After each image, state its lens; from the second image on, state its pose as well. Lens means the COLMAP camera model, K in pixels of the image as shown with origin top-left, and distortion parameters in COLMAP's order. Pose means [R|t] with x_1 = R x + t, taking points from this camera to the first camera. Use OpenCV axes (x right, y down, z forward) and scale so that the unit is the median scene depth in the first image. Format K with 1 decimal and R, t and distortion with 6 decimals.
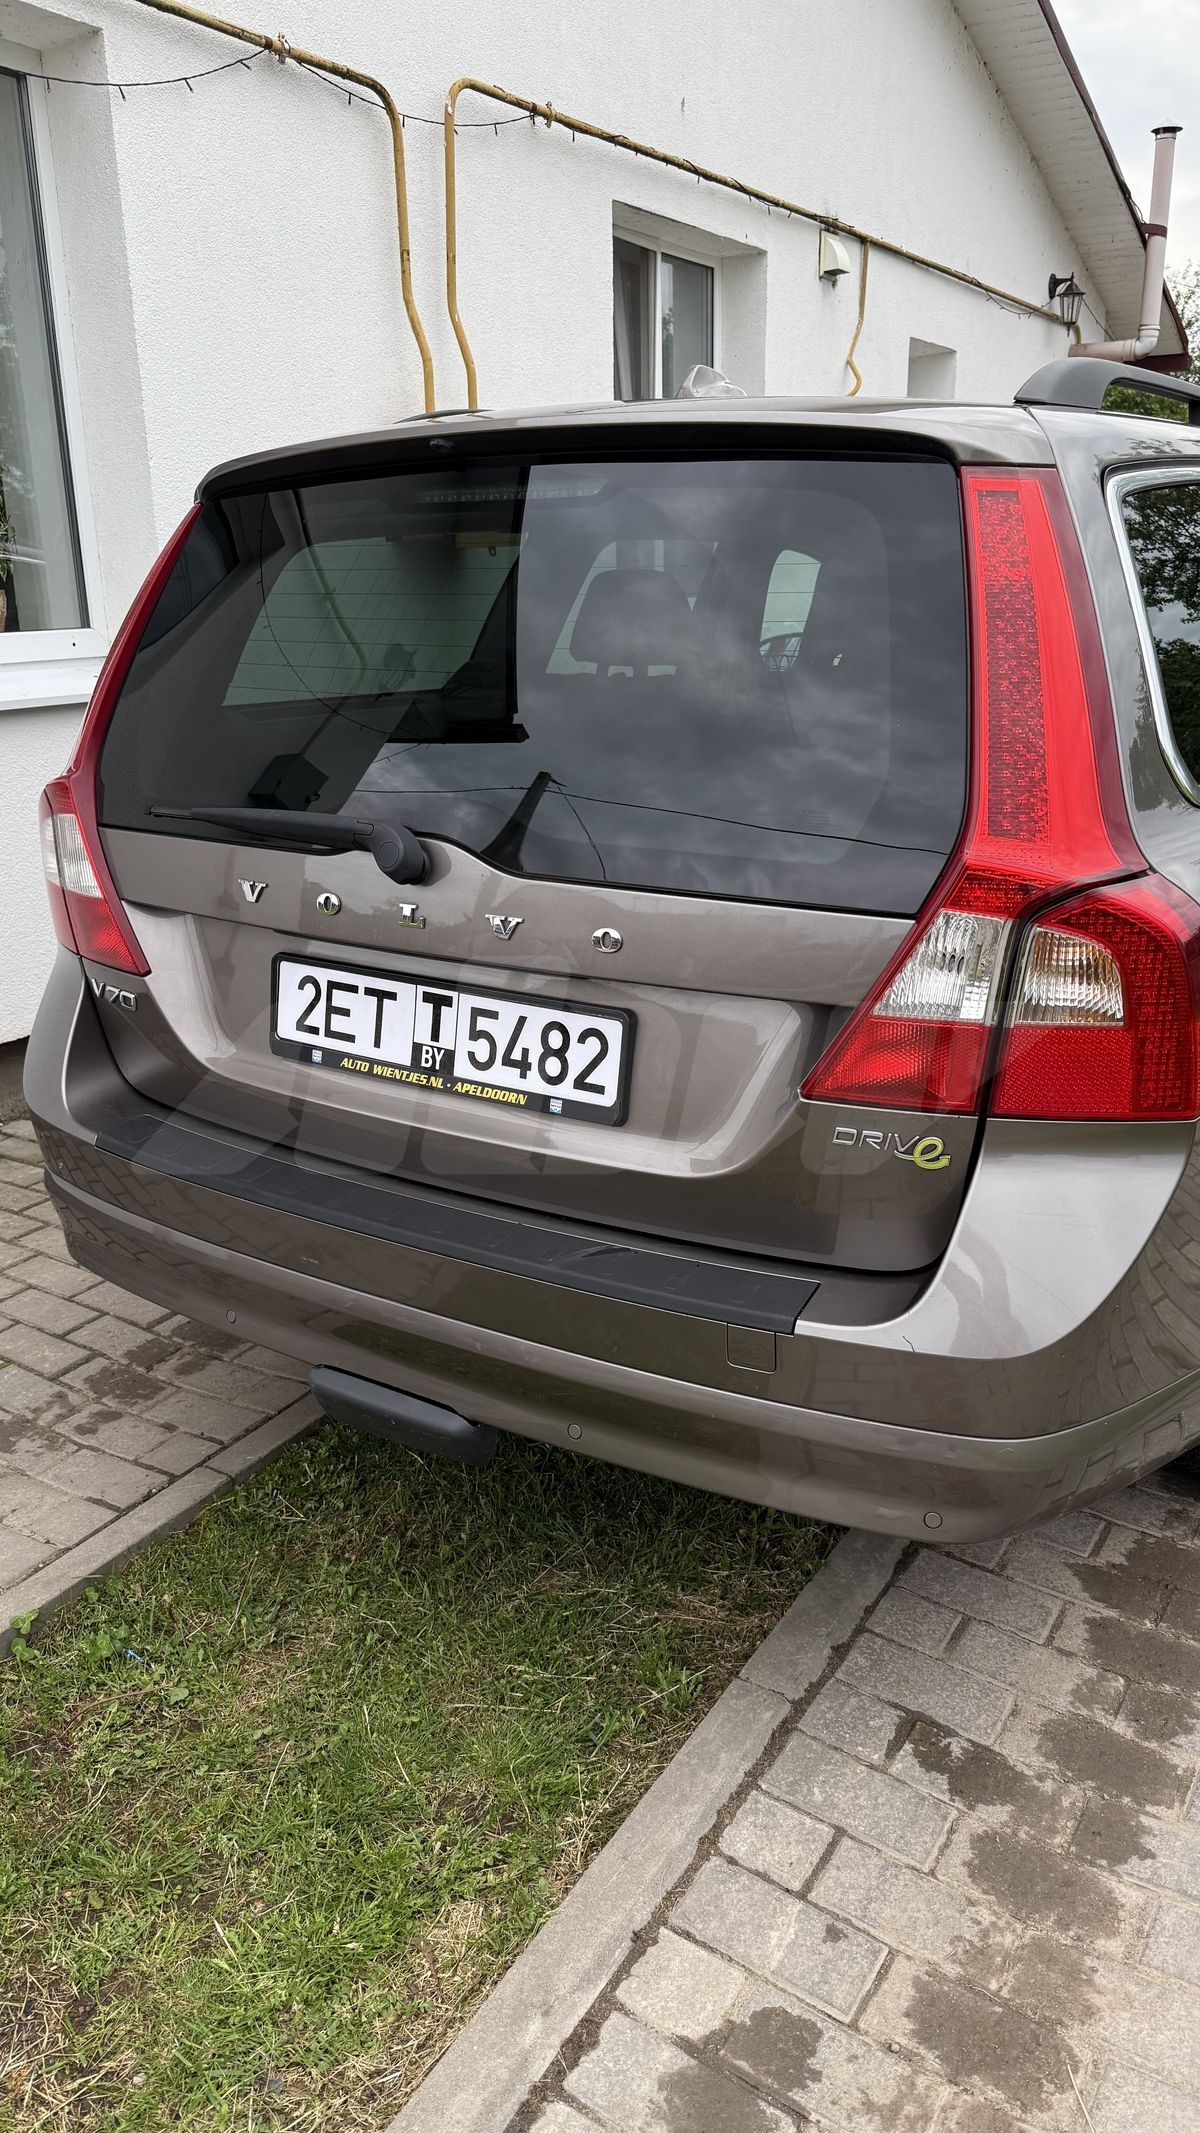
lens RADIAL K [[1544.2, 0, 600.0], [0, 1544.2, 1066.5], [0, 0, 1]] dist [0.054912, -0.099400]
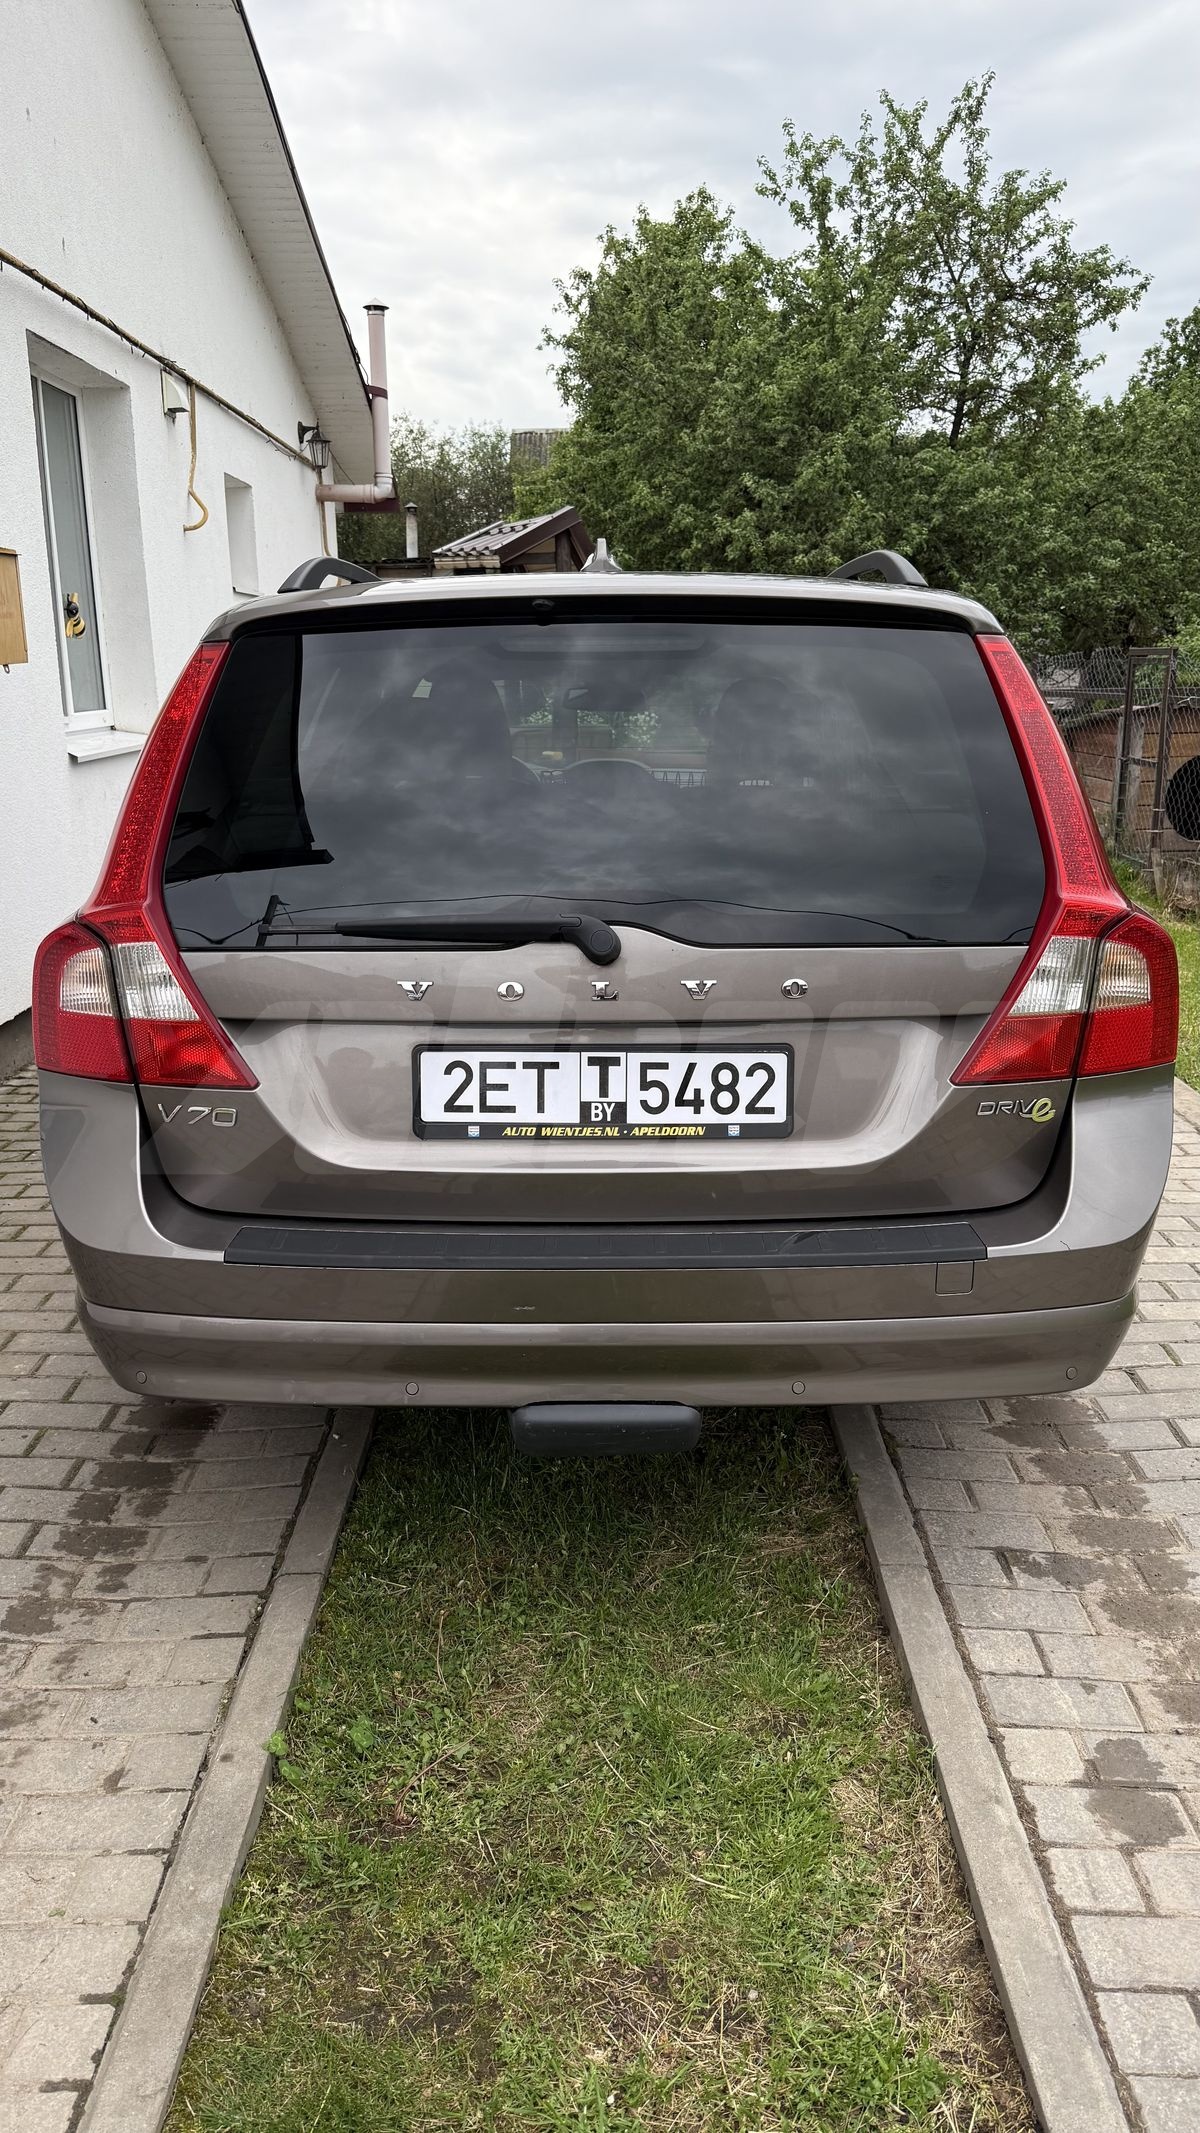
lens RADIAL K [[1541.1, 0, 600.0], [0, 1541.1, 1066.5], [0, 0, 1]] dist [0.111000, -0.240408]
pose [[0.839507, -0.126631, 0.528387, -0.728128], [0.161689, 0.986630, -0.020442, -0.016160], [-0.518734, 0.102596, 0.848758, 0.007076]]
